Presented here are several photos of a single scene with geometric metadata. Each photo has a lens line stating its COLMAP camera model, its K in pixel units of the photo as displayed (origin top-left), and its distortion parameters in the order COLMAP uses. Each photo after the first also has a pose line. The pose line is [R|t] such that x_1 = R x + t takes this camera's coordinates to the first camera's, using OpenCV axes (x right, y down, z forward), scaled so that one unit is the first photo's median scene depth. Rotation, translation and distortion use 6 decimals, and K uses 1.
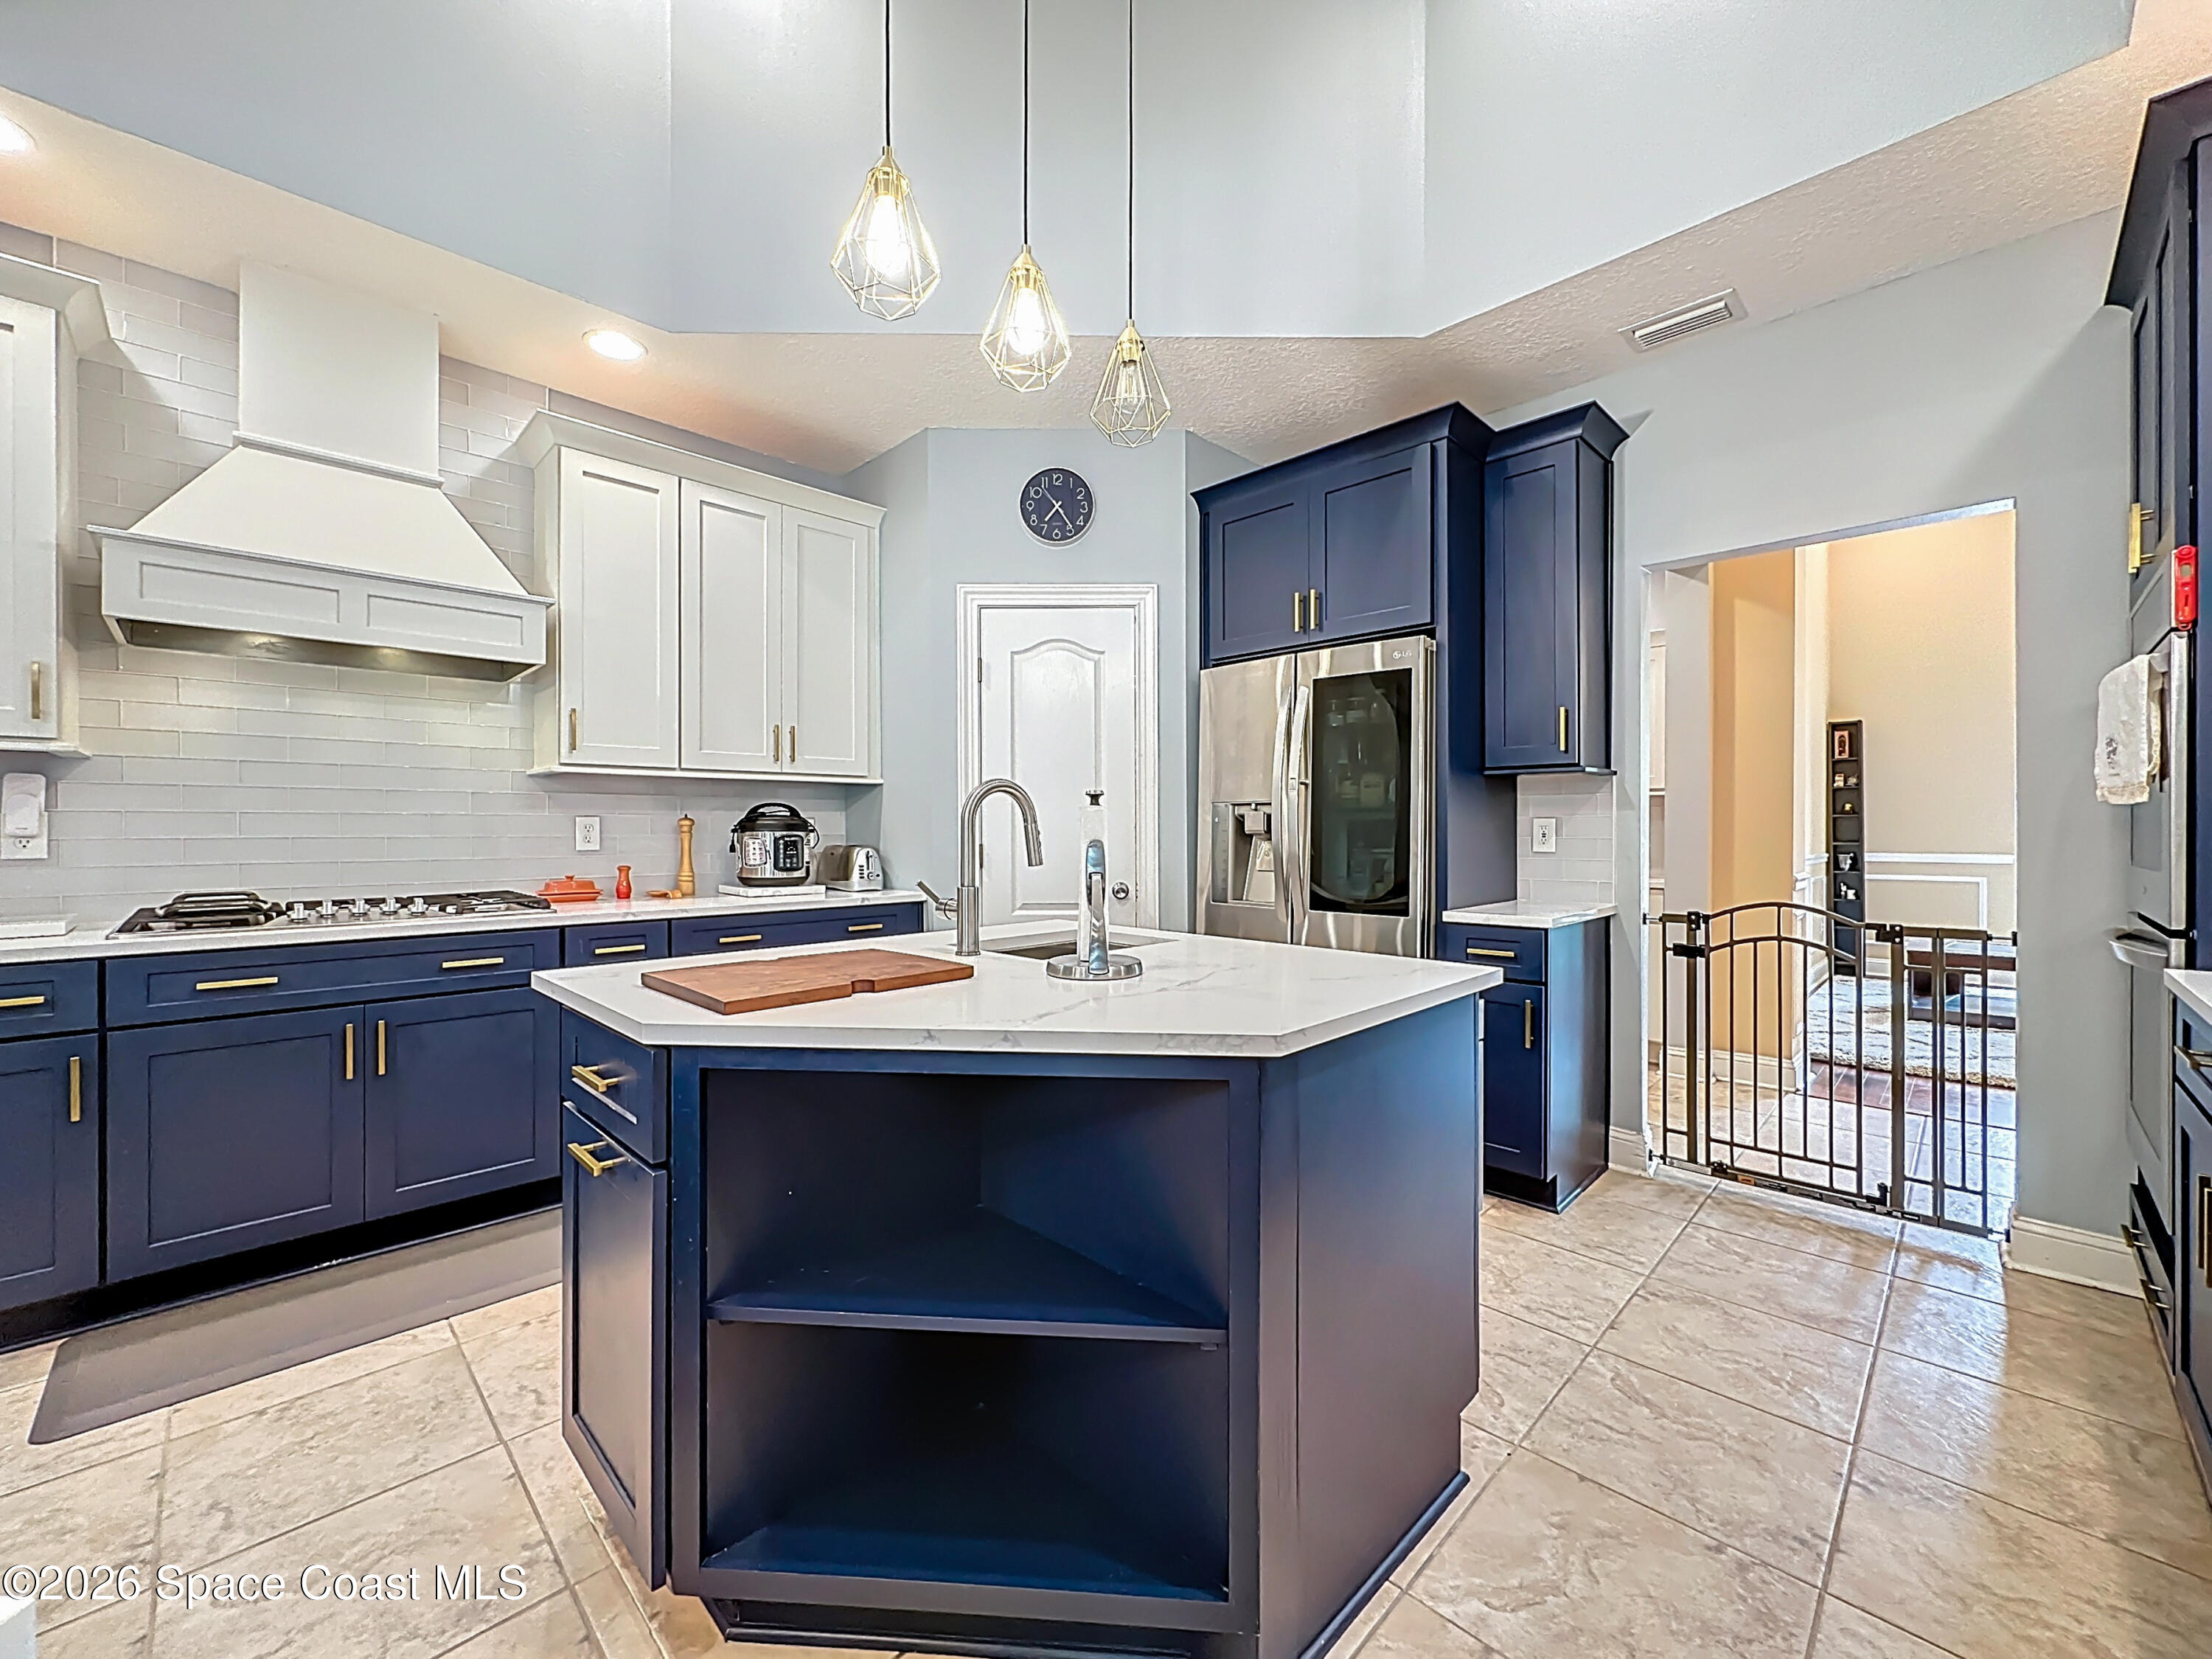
lens RADIAL K [[870.2, 0, 1108.4], [0, 870.2, 827.2], [0, 0, 1]] dist [-0.001353, 0.000085]
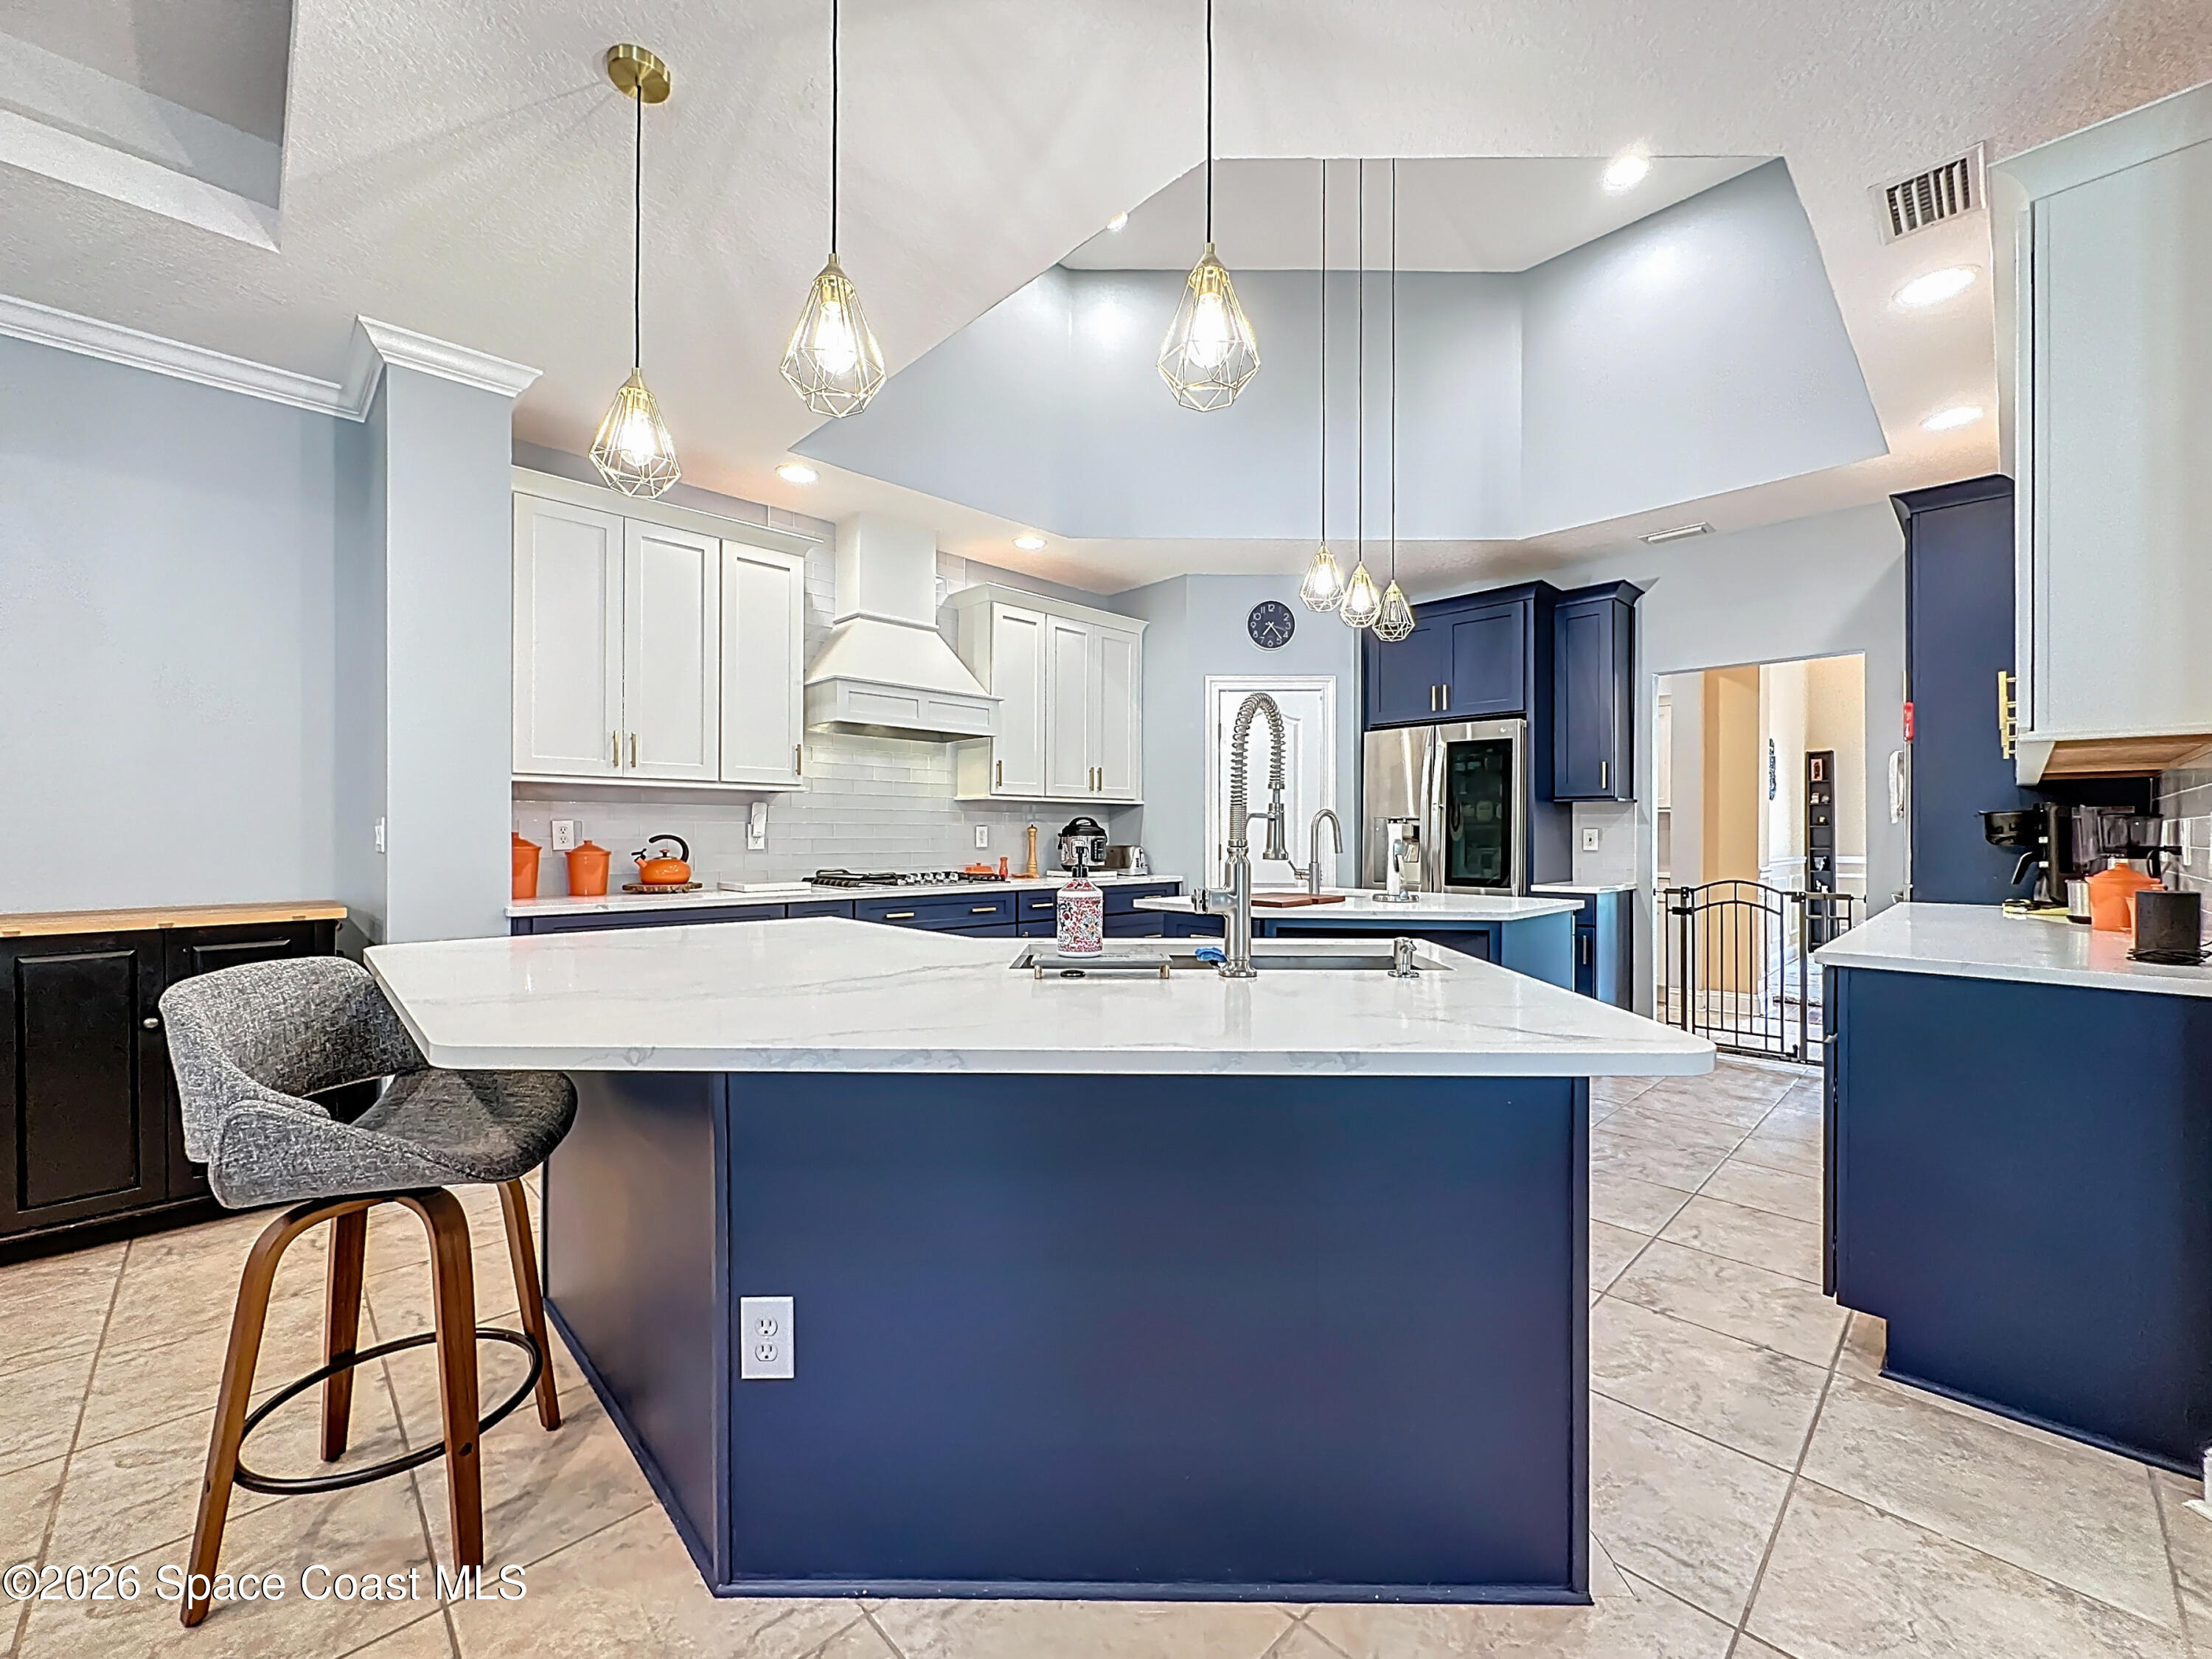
lens RADIAL K [[882.2, 0, 1106.0], [0, 882.2, 829.5], [0, 0, 1]] dist [0.000198, 0.000056]
pose [[0.999942, 0.002771, -0.010426, -0.379358], [-0.002826, 0.999982, -0.005340, 0.001964], [0.010412, 0.005369, 0.999931, -0.639651]]
